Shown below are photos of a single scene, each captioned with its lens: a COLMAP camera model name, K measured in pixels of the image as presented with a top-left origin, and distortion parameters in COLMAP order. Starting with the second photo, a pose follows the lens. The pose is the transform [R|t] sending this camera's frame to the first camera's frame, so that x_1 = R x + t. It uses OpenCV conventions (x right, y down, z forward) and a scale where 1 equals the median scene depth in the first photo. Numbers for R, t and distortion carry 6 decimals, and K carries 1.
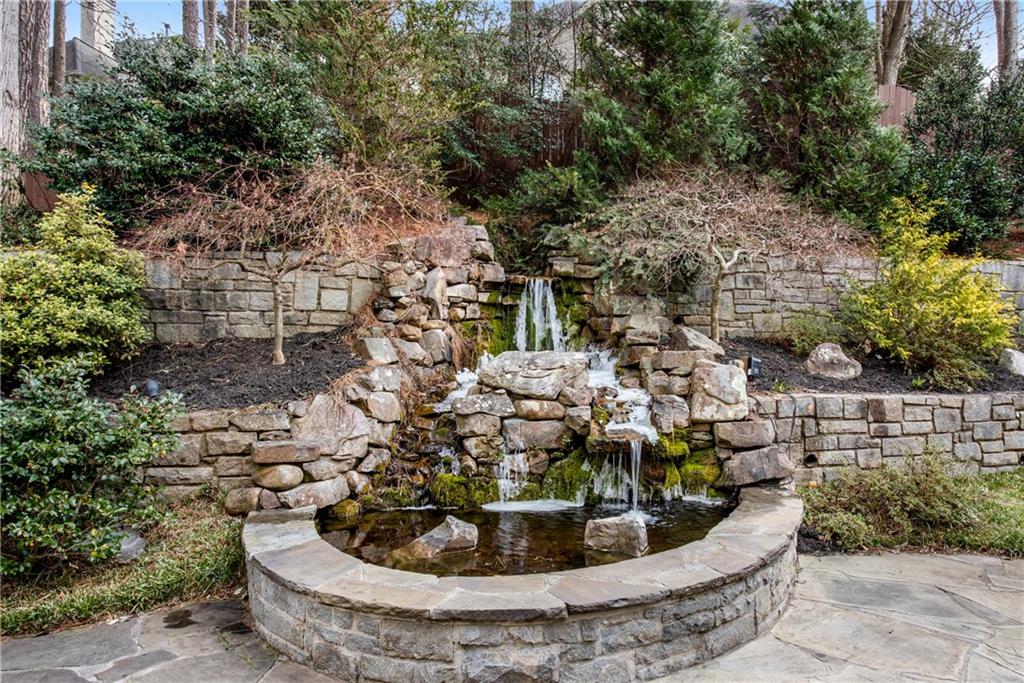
lens RADIAL K [[668.1, 0, 511.8], [0, 668.1, 344.7], [0, 0, 1]] dist [-0.000216, -0.000210]
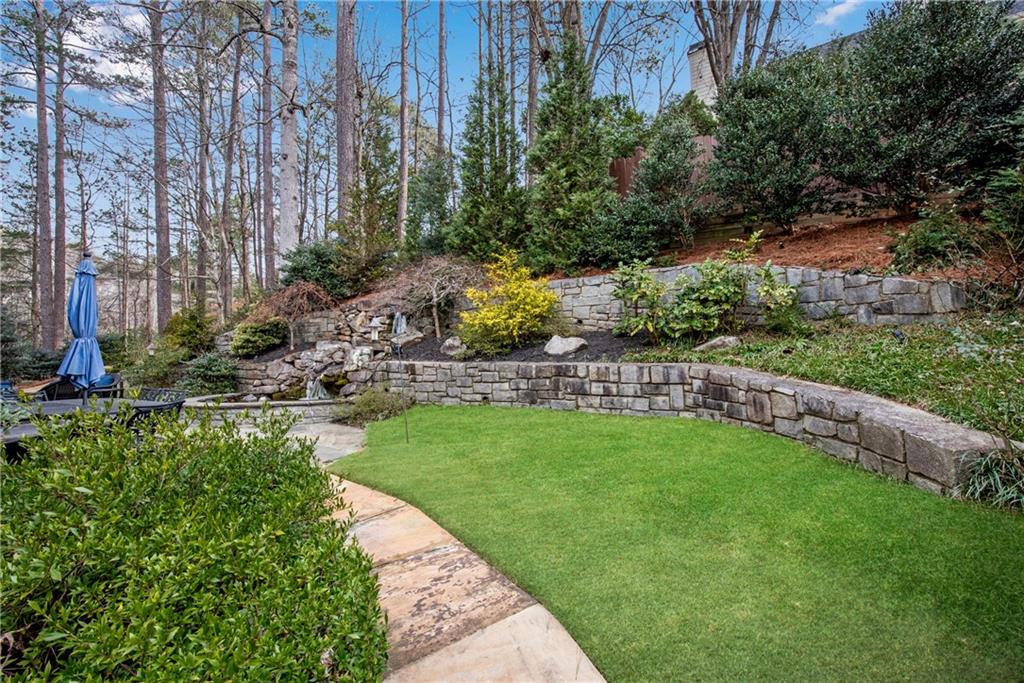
lens RADIAL K [[435.4, 0, 512.6], [0, 435.4, 340.4], [0, 0, 1]] dist [-0.000687, -0.000090]
pose [[0.727097, -0.027446, -0.685986, 1.715798], [0.028905, 0.999538, -0.009354, 0.030531], [0.685926, -0.013027, 0.727554, 0.224492]]
